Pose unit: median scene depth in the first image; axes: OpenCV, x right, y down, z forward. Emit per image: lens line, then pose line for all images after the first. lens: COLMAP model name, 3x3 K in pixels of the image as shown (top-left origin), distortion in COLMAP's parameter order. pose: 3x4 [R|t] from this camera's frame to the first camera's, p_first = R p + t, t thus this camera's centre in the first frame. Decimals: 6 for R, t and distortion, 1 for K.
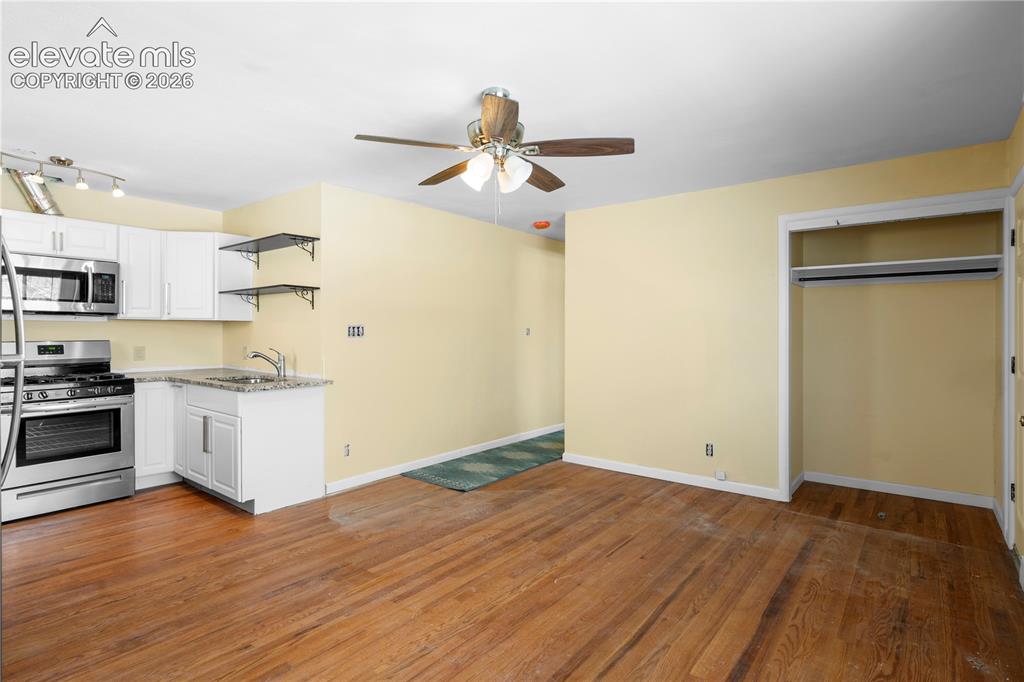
lens RADIAL K [[525.1, 0, 508.9], [0, 525.1, 332.8], [0, 0, 1]] dist [-0.000646, 0.003732]
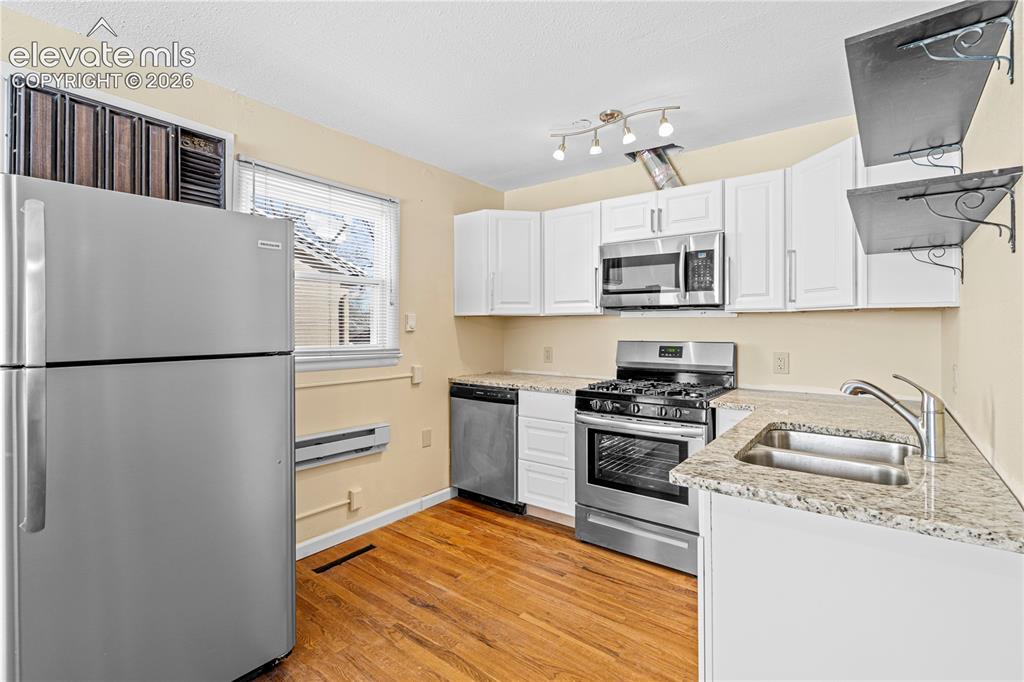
lens RADIAL K [[468.2, 0, 514.7], [0, 468.2, 327.5], [0, 0, 1]] dist [-0.004328, 0.001233]
pose [[0.019329, -0.005555, -0.999798, -0.159887], [-0.004146, 0.999976, -0.005636, -0.001595], [0.999805, 0.004254, 0.019305, 0.924079]]
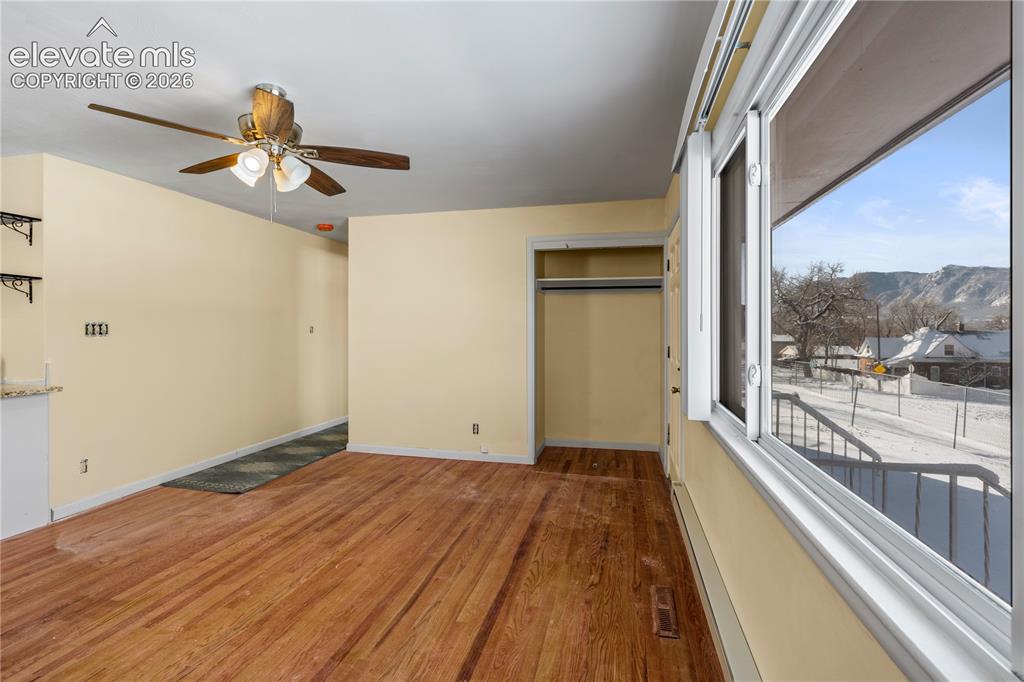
lens RADIAL K [[468.2, 0, 511.6], [0, 468.2, 332.1], [0, 0, 1]] dist [-0.004328, 0.001233]
pose [[0.907018, -0.002972, 0.421082, 0.011435], [0.001567, 0.999992, 0.003684, -0.000015], [-0.421089, -0.002681, 0.907015, 0.002303]]
